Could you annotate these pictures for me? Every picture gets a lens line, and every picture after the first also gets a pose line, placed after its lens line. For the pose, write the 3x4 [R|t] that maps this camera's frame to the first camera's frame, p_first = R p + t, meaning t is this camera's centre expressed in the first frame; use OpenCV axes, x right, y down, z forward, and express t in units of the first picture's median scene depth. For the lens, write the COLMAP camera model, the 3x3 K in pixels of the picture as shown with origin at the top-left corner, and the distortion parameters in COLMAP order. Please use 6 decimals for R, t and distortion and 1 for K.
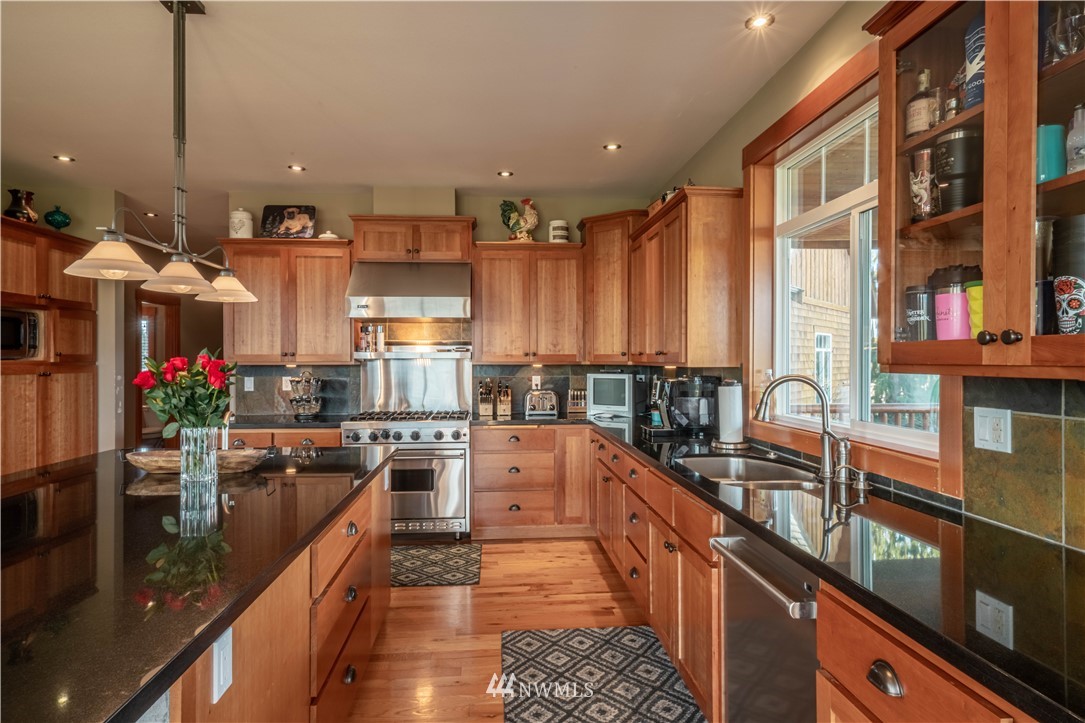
lens RADIAL K [[595.6, 0, 540.8], [0, 595.6, 365.0], [0, 0, 1]] dist [0.005064, 0.001200]
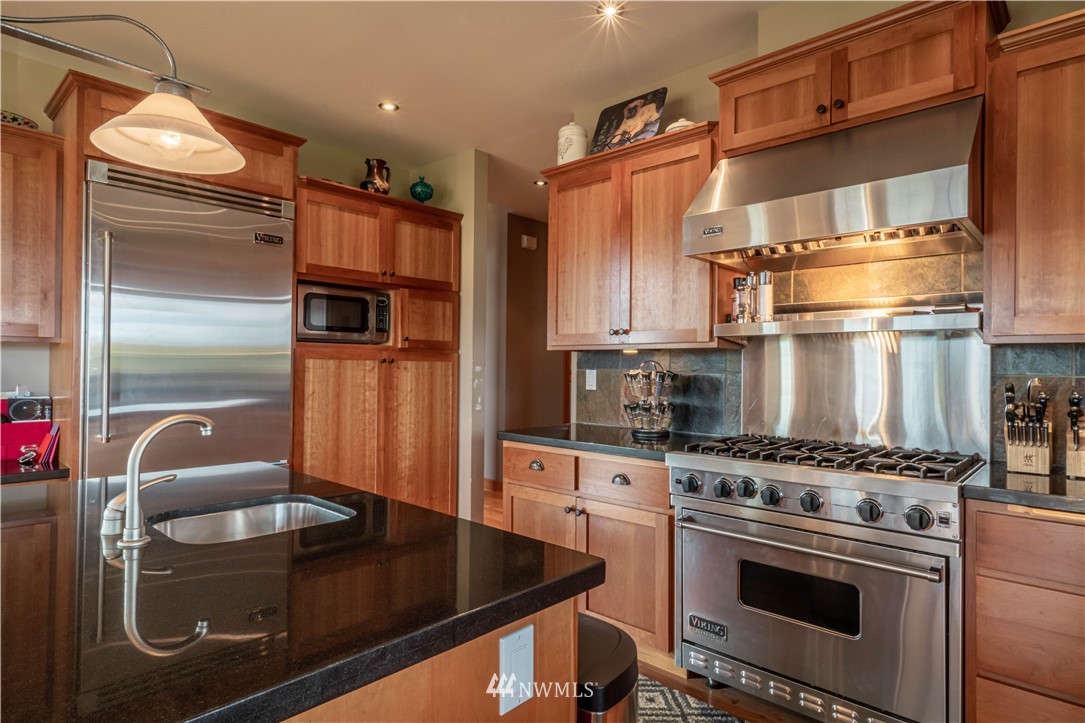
lens RADIAL K [[595.6, 0, 540.8], [0, 595.6, 365.0], [0, 0, 1]] dist [0.005064, 0.001200]
pose [[0.675238, 0.004755, -0.737585, -0.018995], [-0.017519, 0.999801, -0.009593, 0.024042], [0.737392, 0.019400, 0.675186, 0.520320]]
